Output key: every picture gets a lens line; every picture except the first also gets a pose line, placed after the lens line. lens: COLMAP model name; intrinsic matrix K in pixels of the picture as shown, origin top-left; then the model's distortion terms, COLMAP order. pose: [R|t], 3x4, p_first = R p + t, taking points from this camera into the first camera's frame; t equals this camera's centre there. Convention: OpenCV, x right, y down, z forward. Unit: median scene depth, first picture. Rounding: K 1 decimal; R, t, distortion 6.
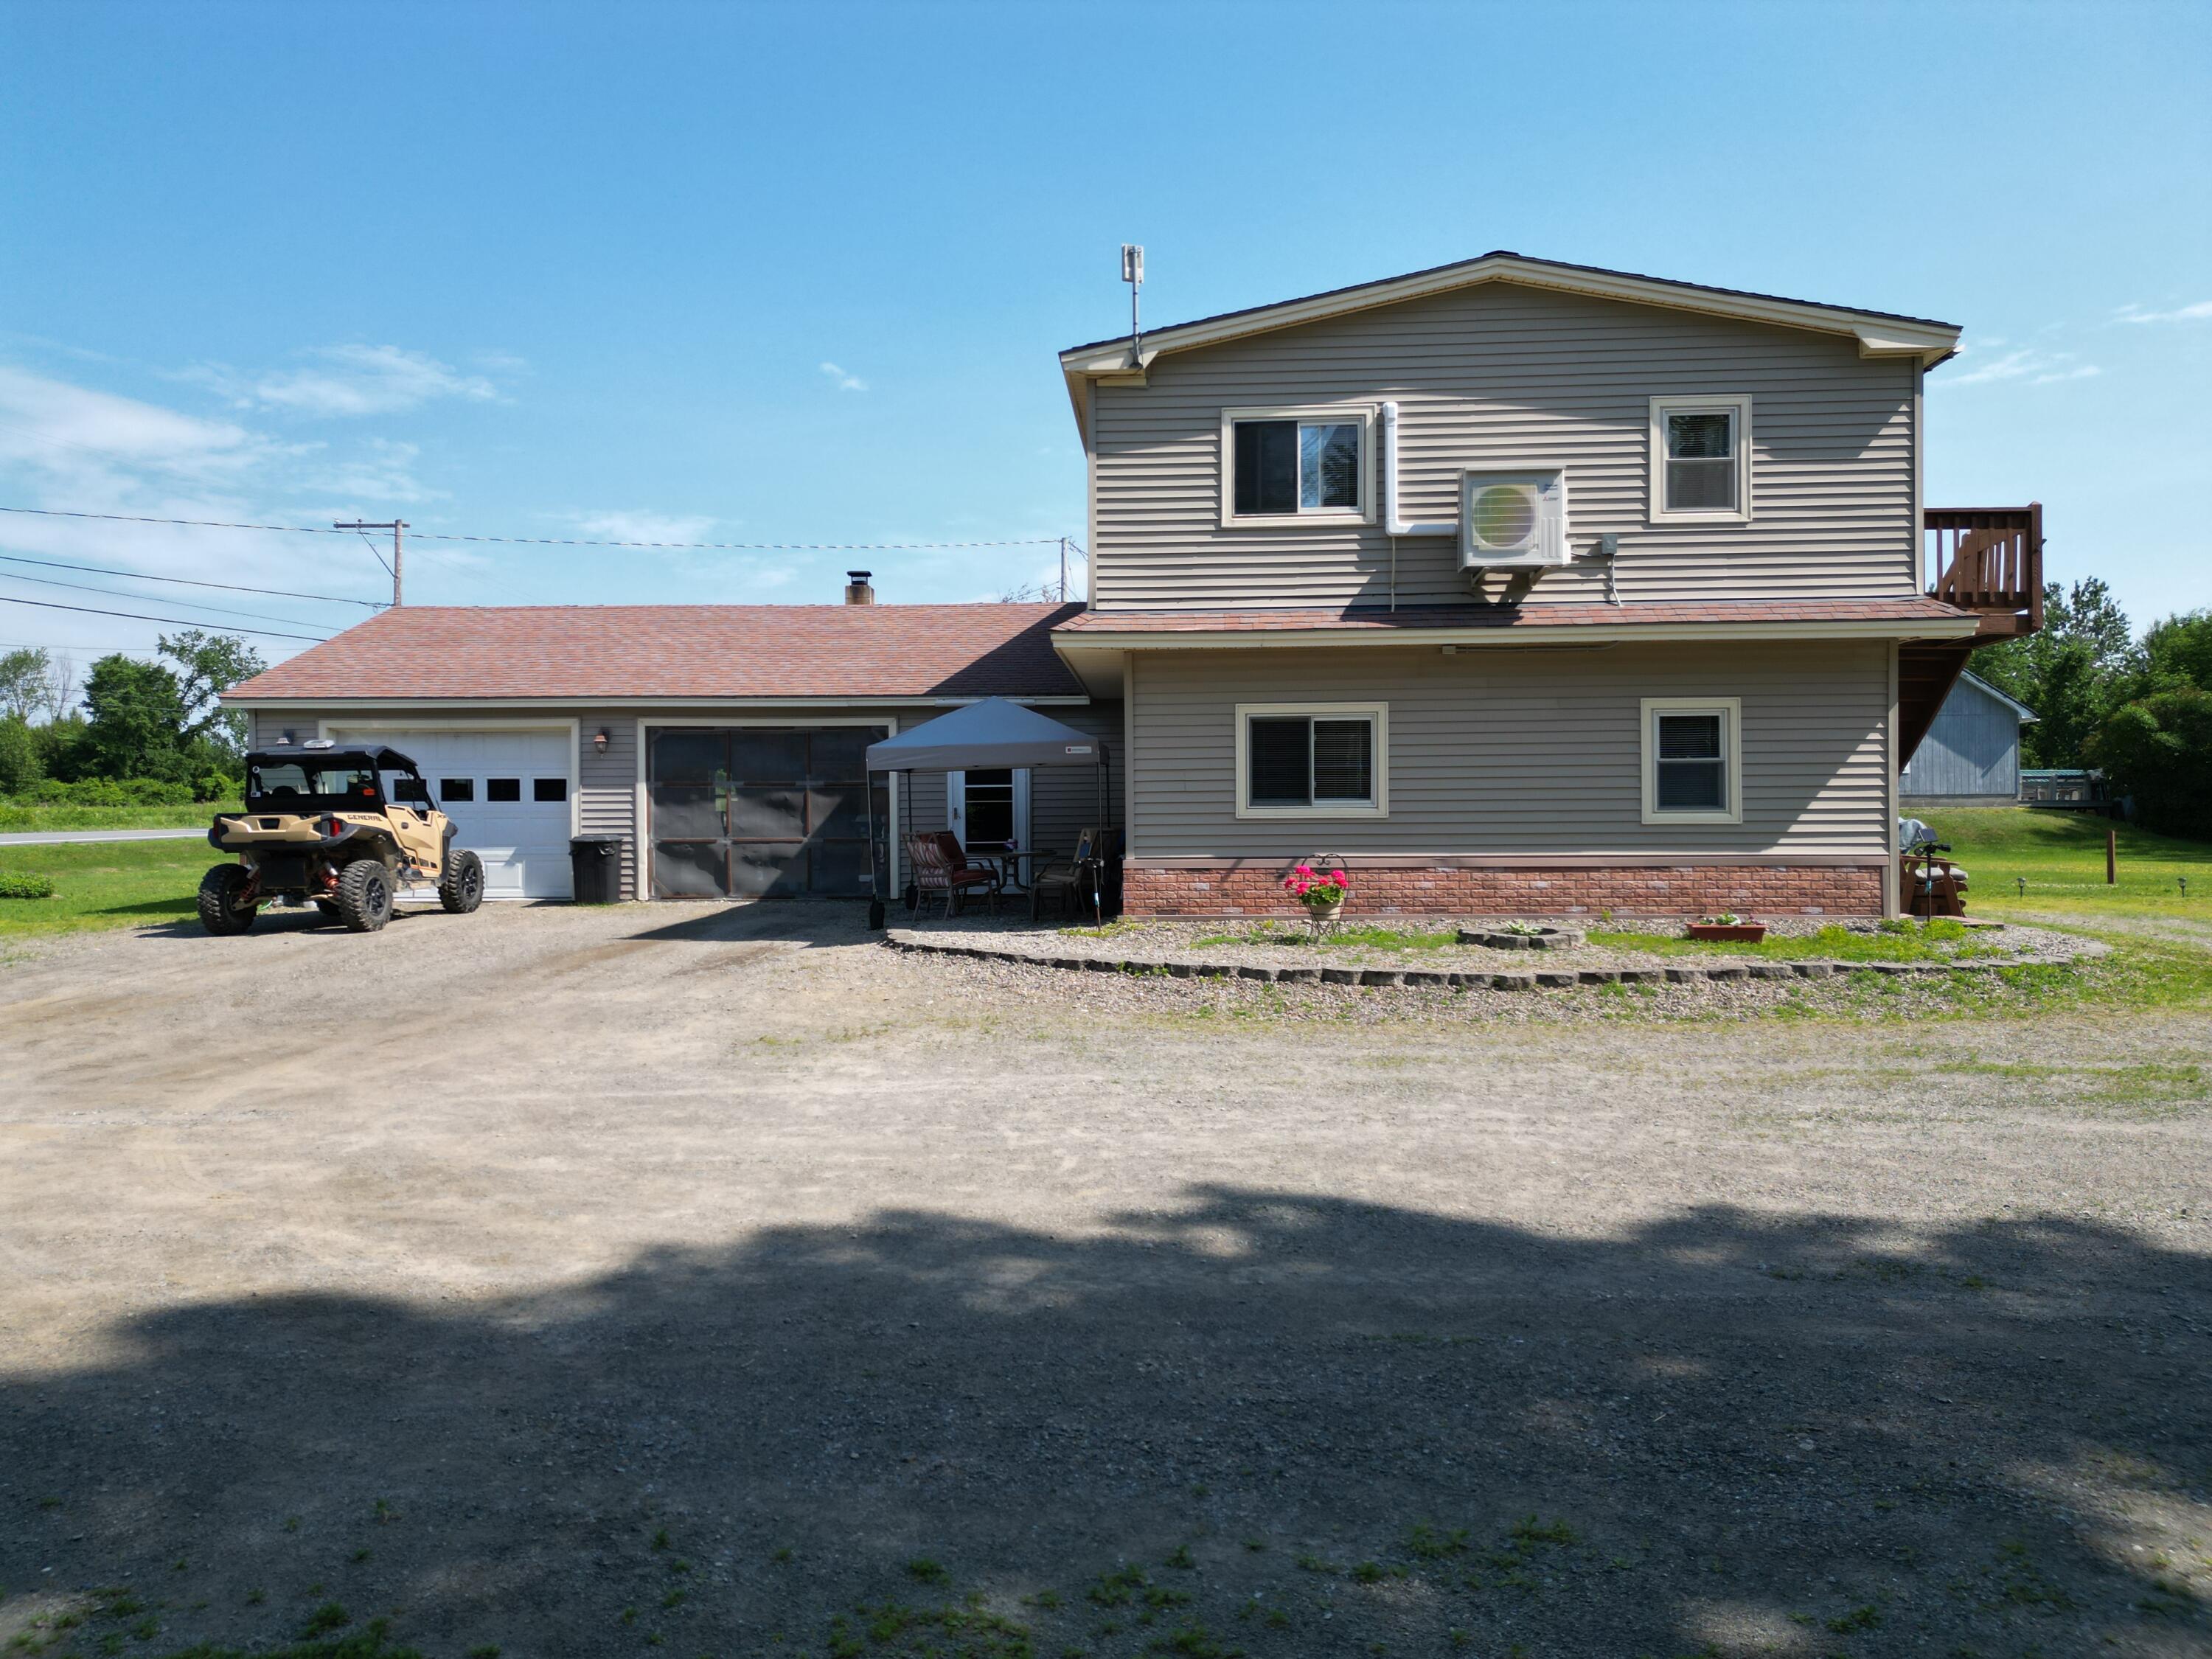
lens RADIAL K [[1542.2, 0, 1106.0], [0, 1542.2, 829.5], [0, 0, 1]] dist [0.103459, -0.105957]
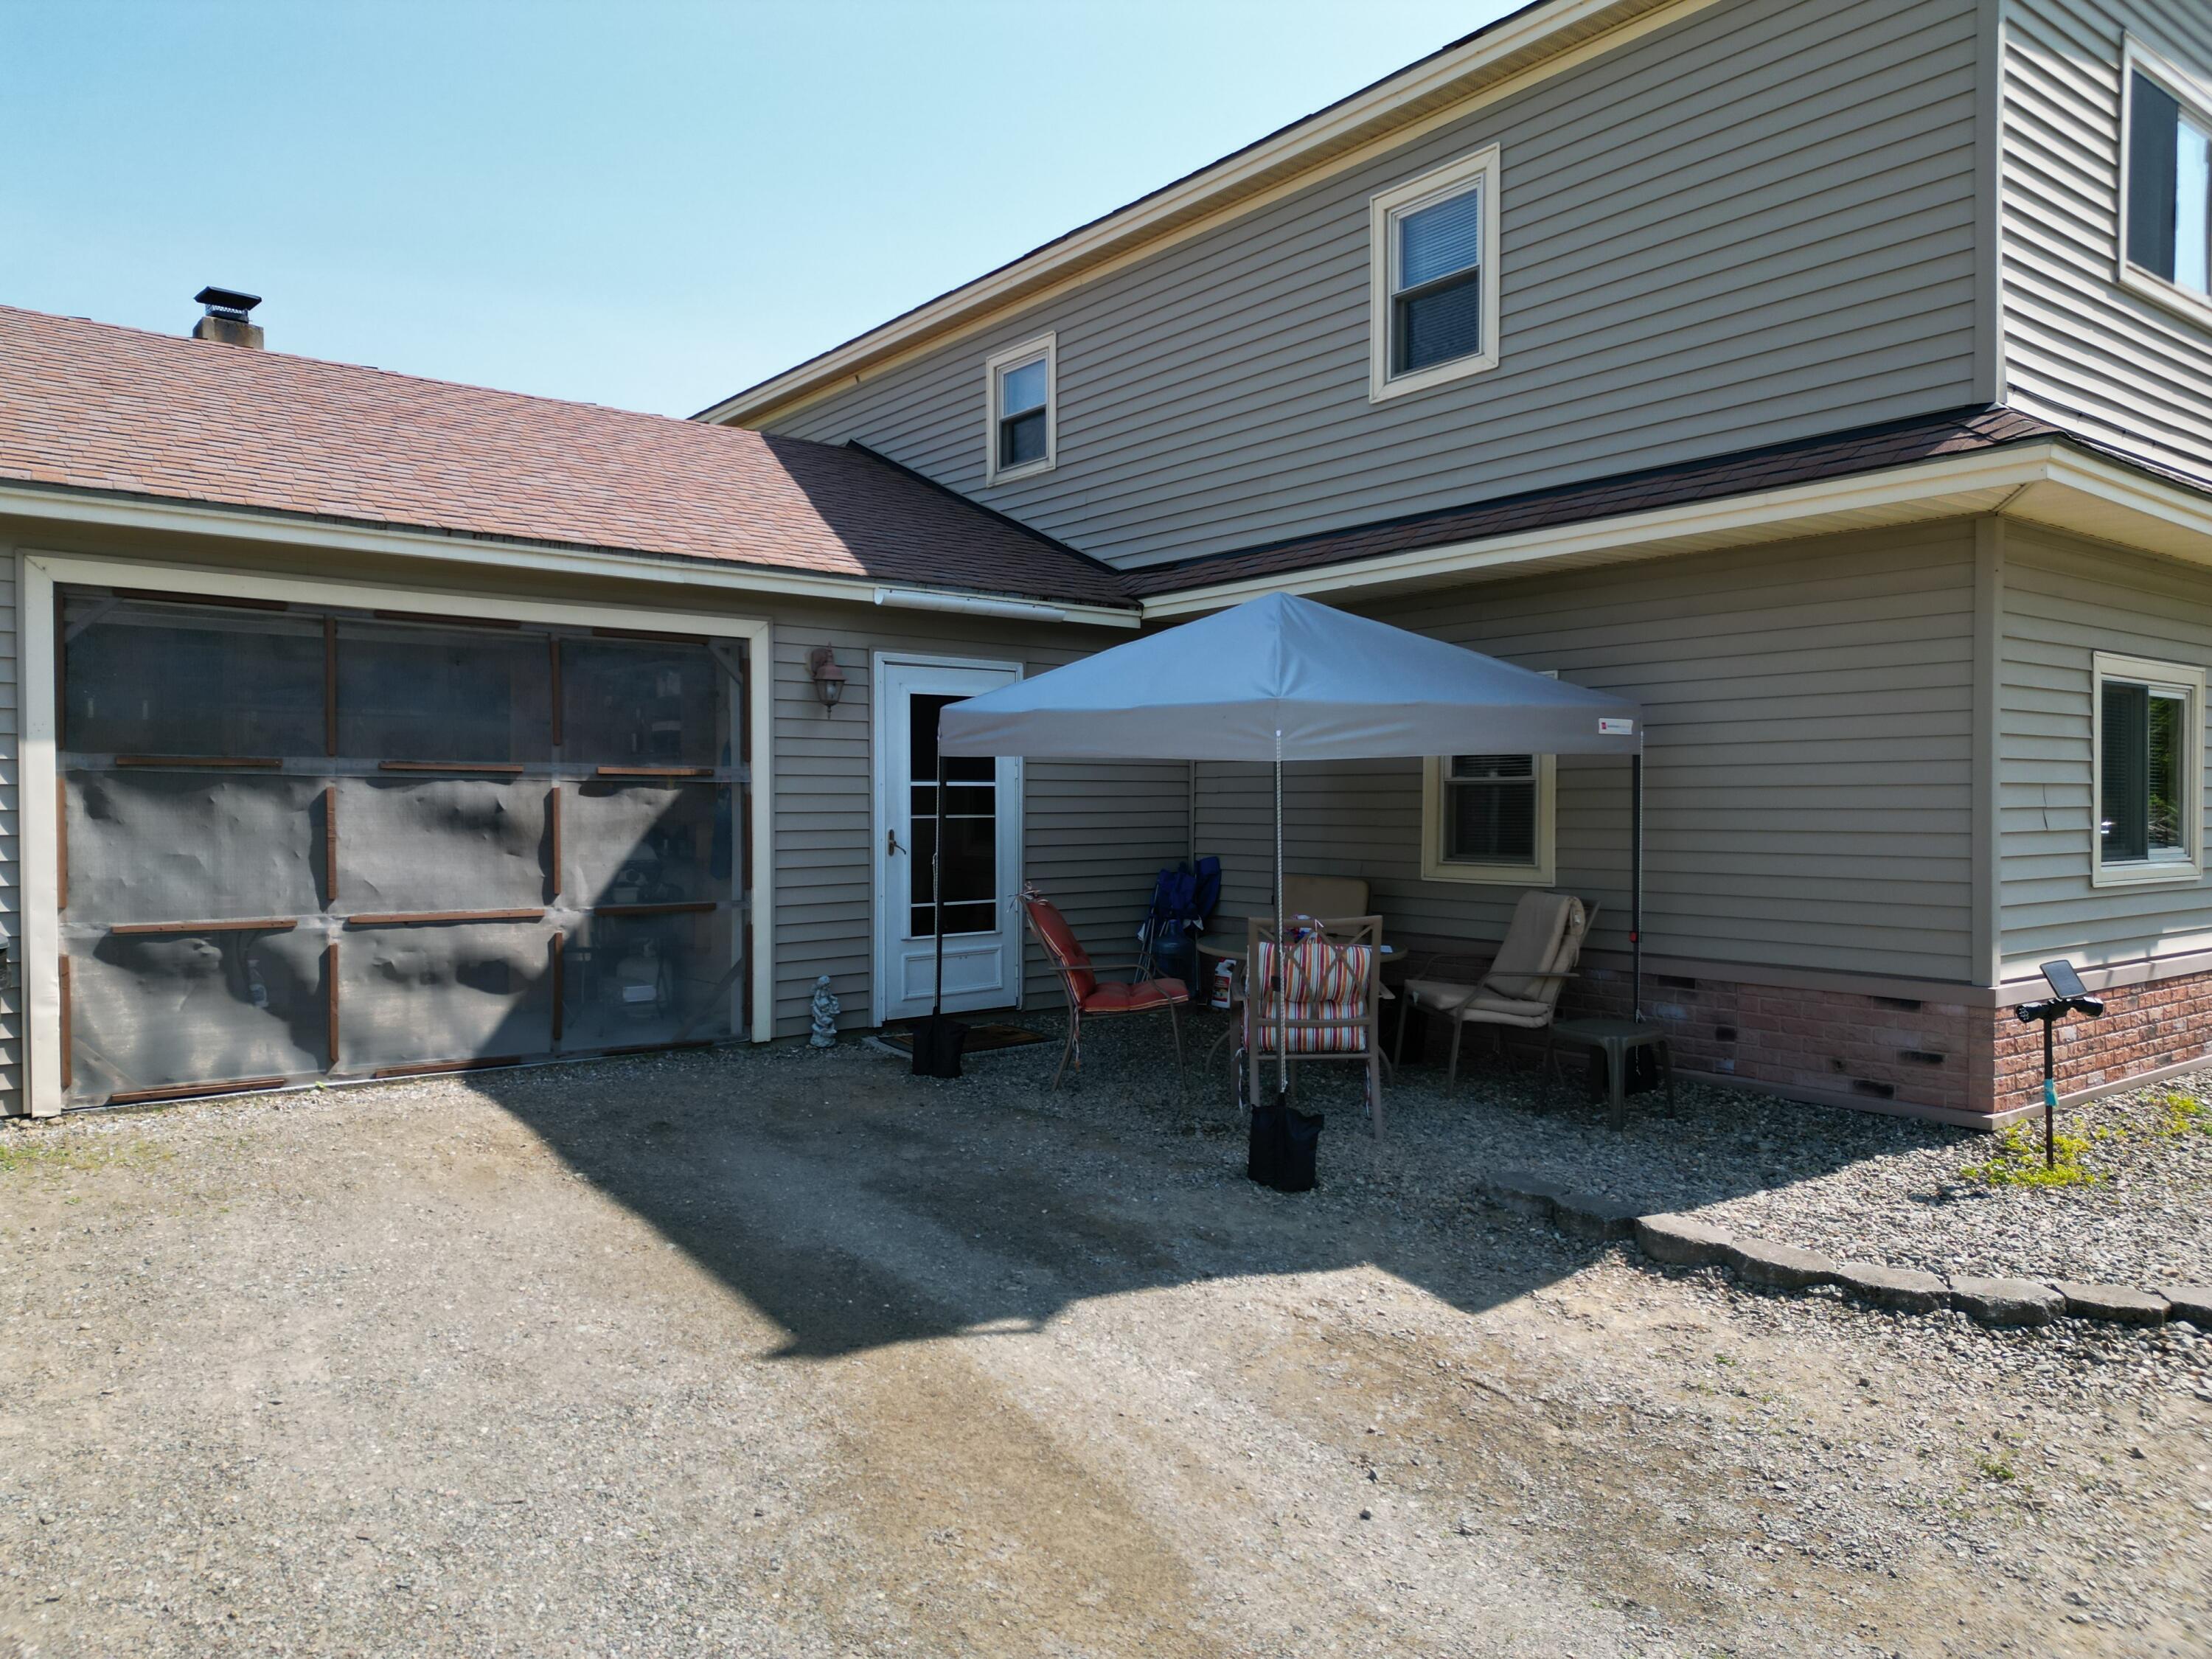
lens RADIAL K [[1542.2, 0, 1106.0], [0, 1542.2, 829.5], [0, 0, 1]] dist [0.103459, -0.105957]
pose [[0.755524, -0.003175, 0.655114, -0.413885], [-0.010742, 0.999794, 0.017234, -0.027105], [-0.655033, -0.020059, 0.755334, 0.722880]]
